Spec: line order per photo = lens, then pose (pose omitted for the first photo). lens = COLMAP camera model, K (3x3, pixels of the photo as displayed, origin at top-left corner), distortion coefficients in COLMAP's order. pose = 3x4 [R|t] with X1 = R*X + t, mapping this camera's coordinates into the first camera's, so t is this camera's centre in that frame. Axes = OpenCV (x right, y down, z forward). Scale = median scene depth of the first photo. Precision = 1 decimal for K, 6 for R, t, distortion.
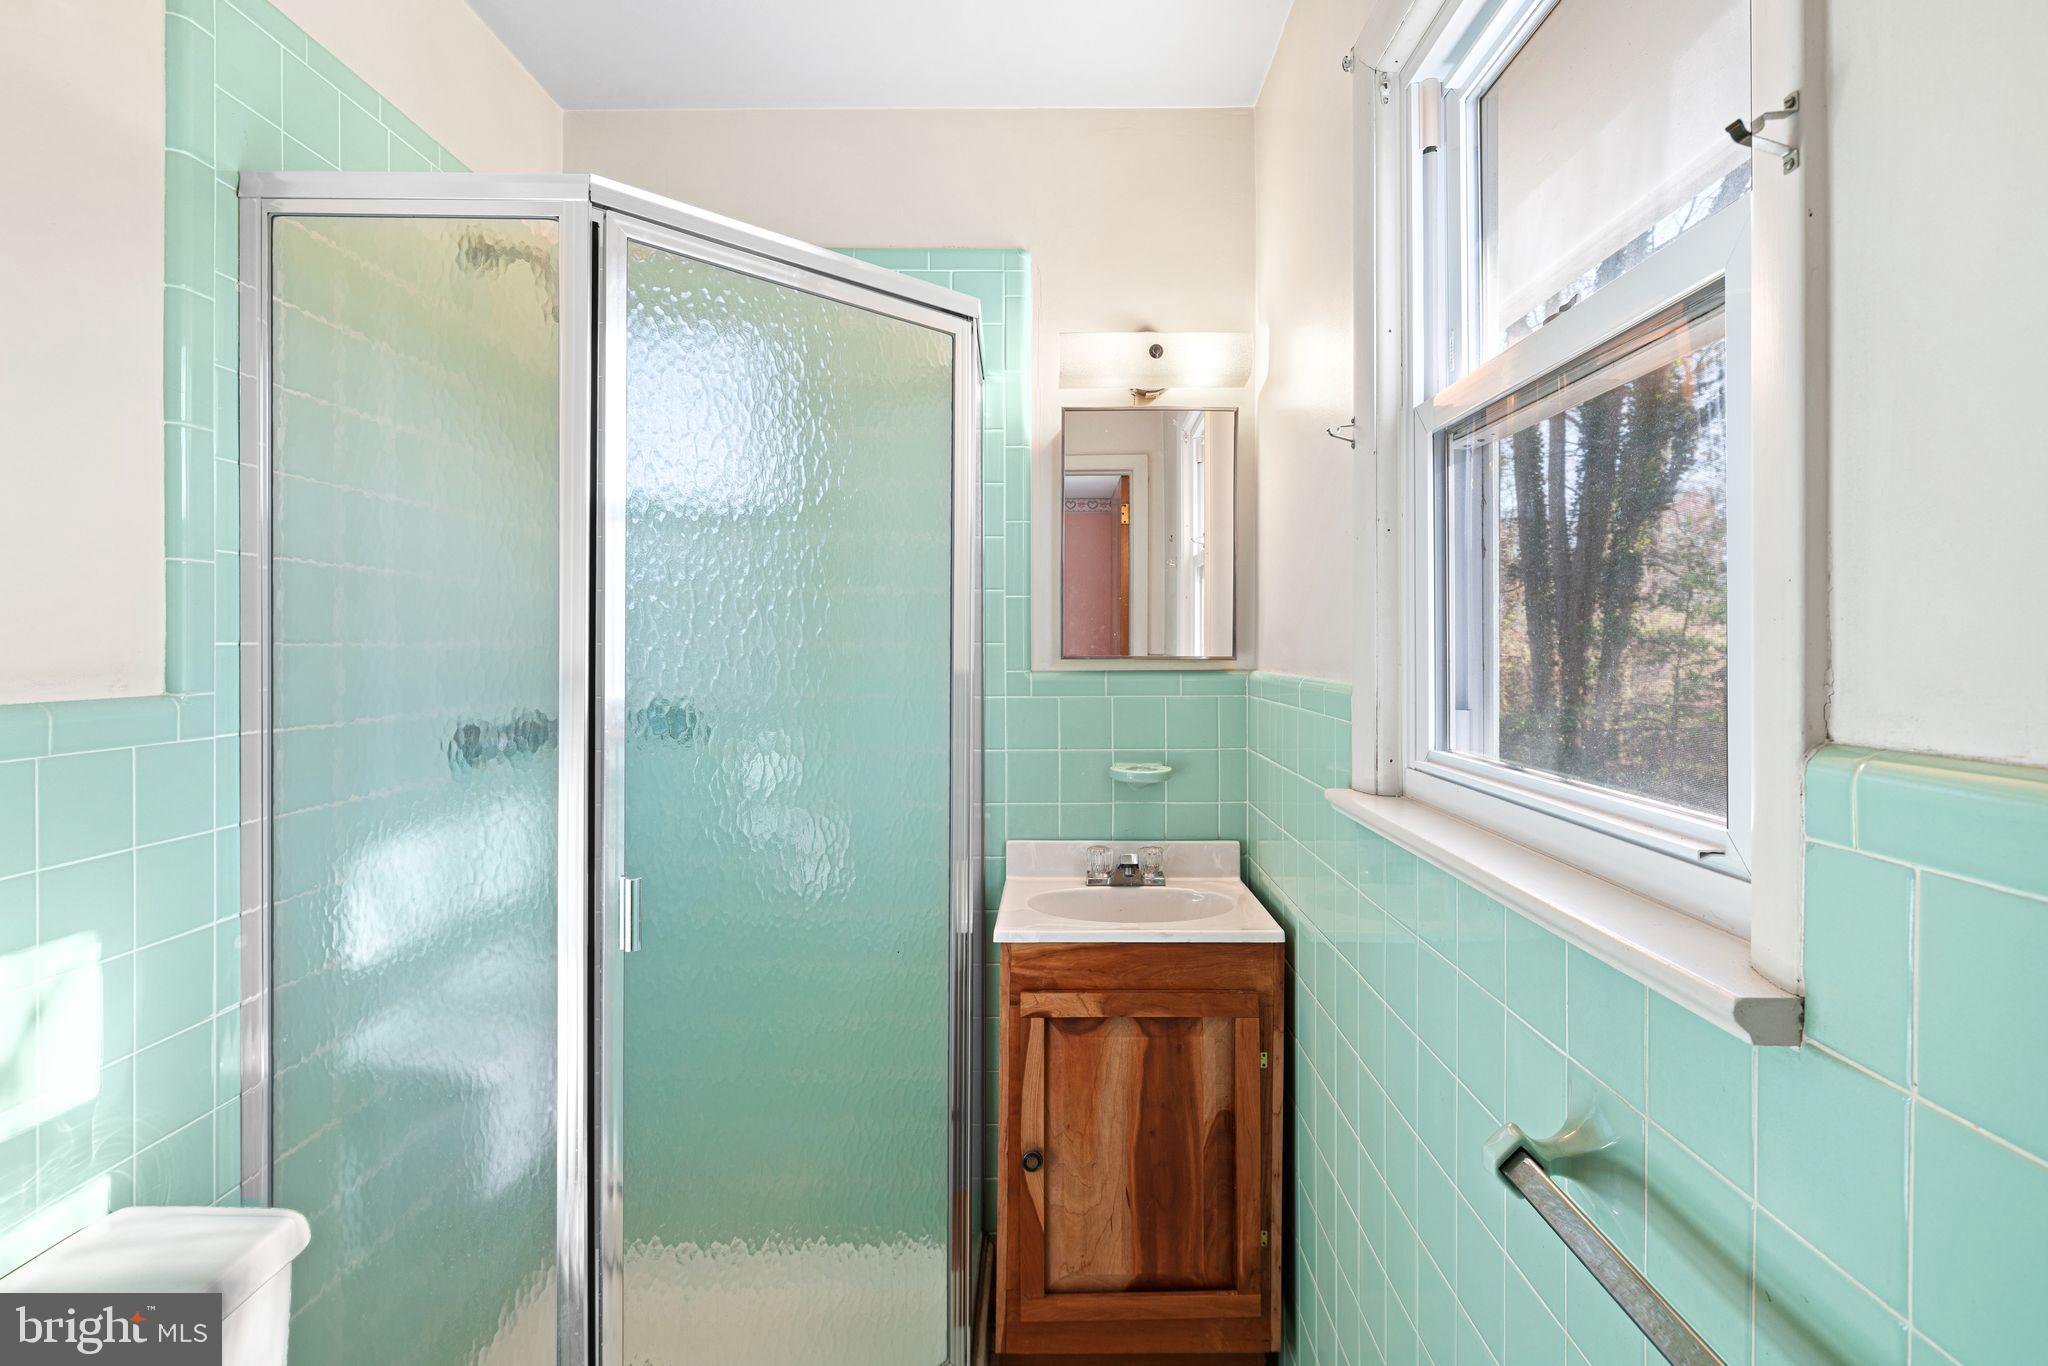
lens RADIAL K [[1051.0, 0, 1027.1], [0, 1051.0, 680.5], [0, 0, 1]] dist [0.000245, 0.000017]
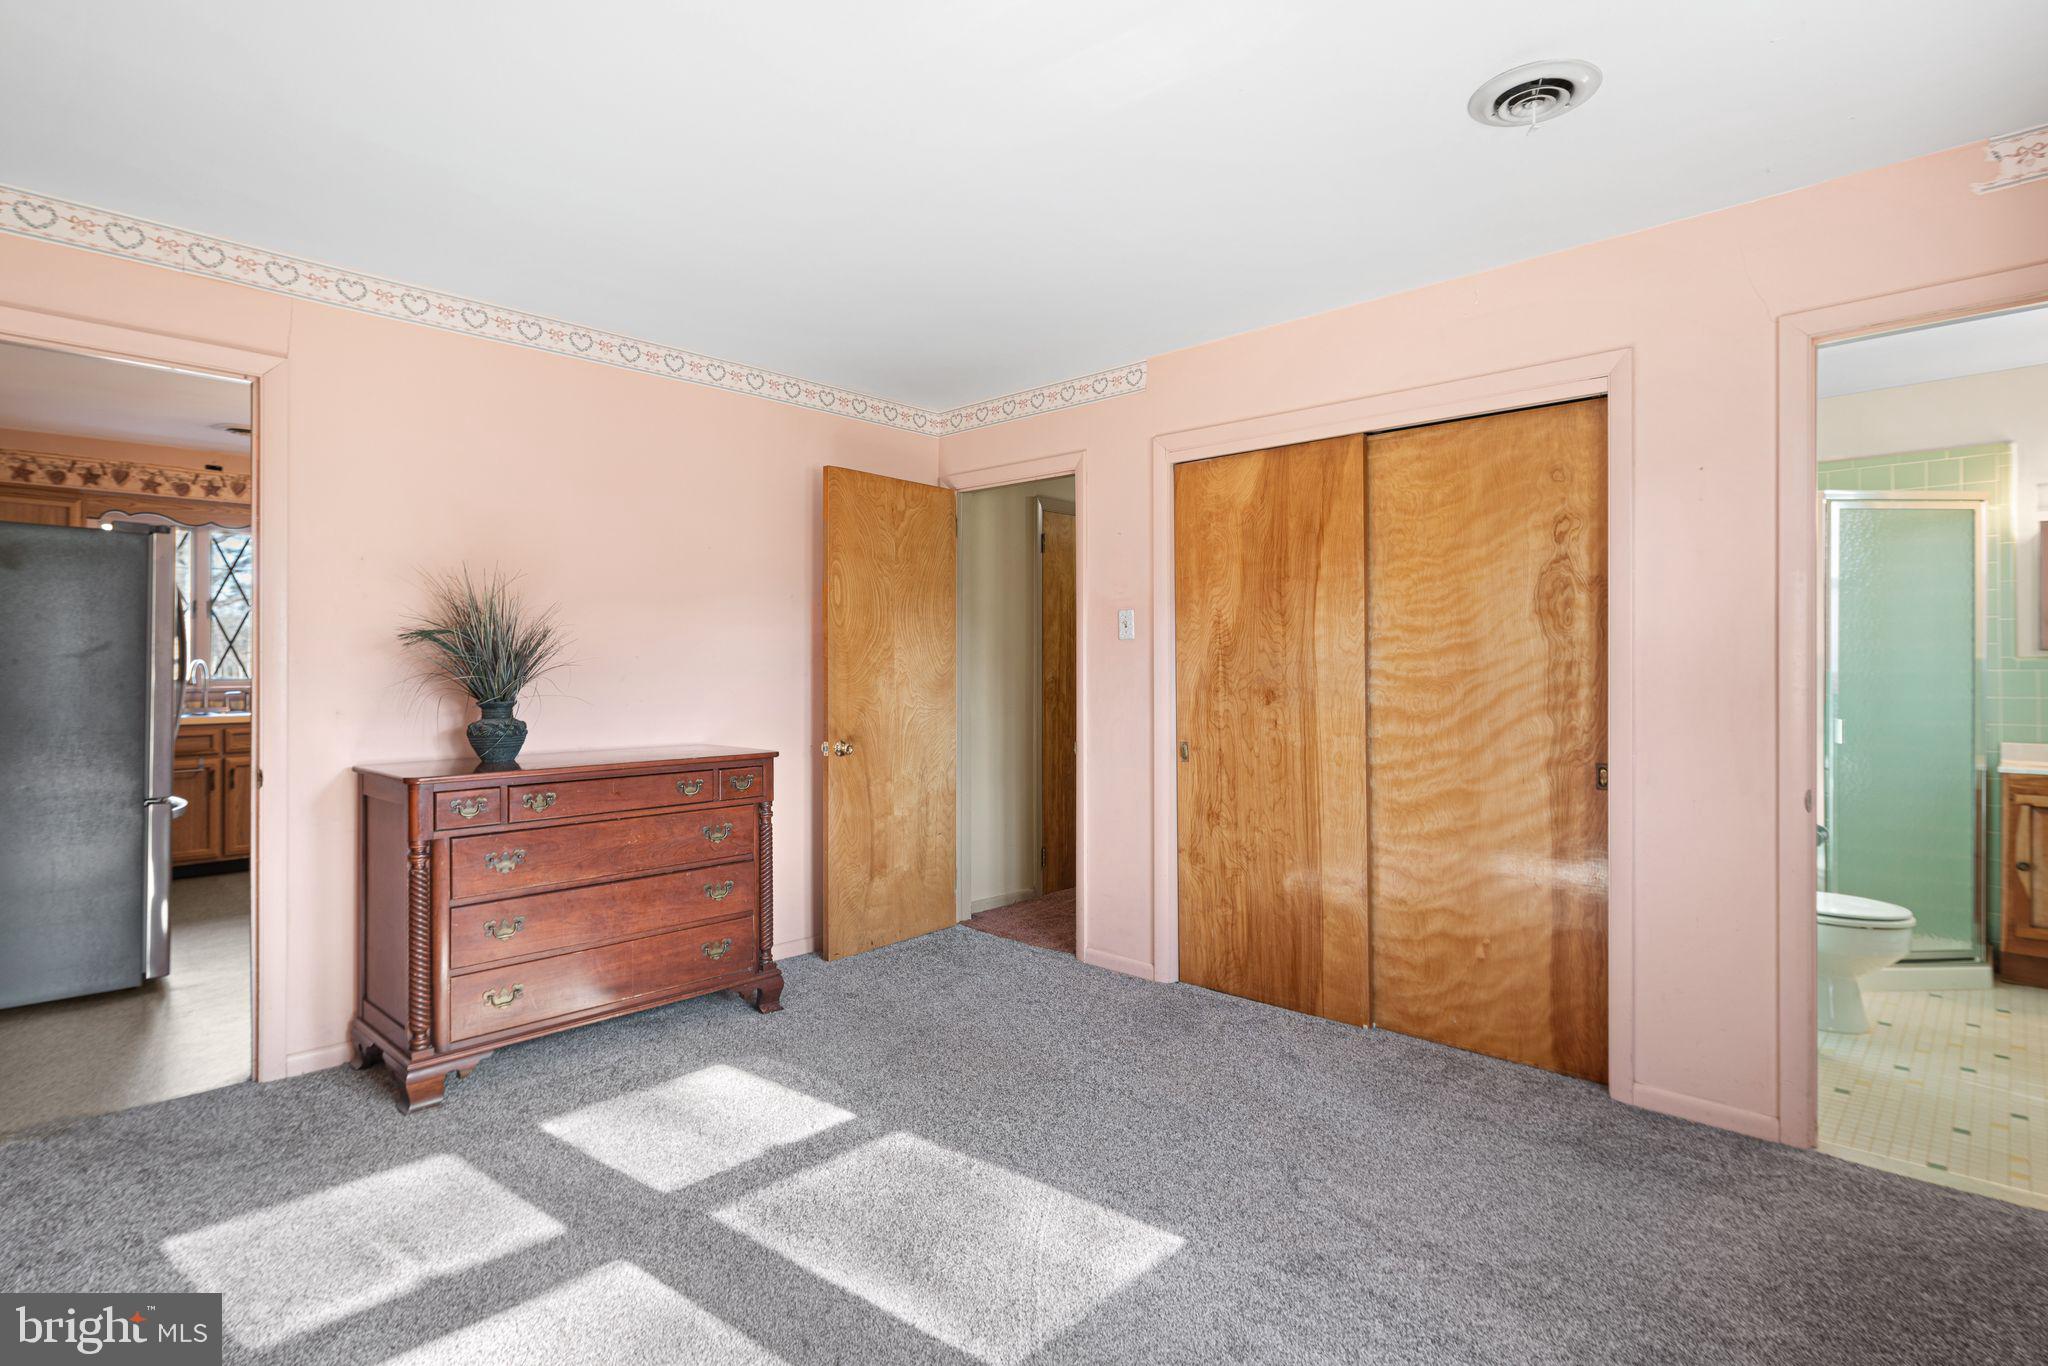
lens RADIAL K [[1033.8, 0, 1018.2], [0, 1033.8, 669.6], [0, 0, 1]] dist [-0.000171, -0.001742]
pose [[0.732418, -0.003585, -0.680846, -0.065222], [0.003776, 0.999992, -0.001204, 0.013091], [0.680845, -0.001689, 0.732426, -2.143561]]
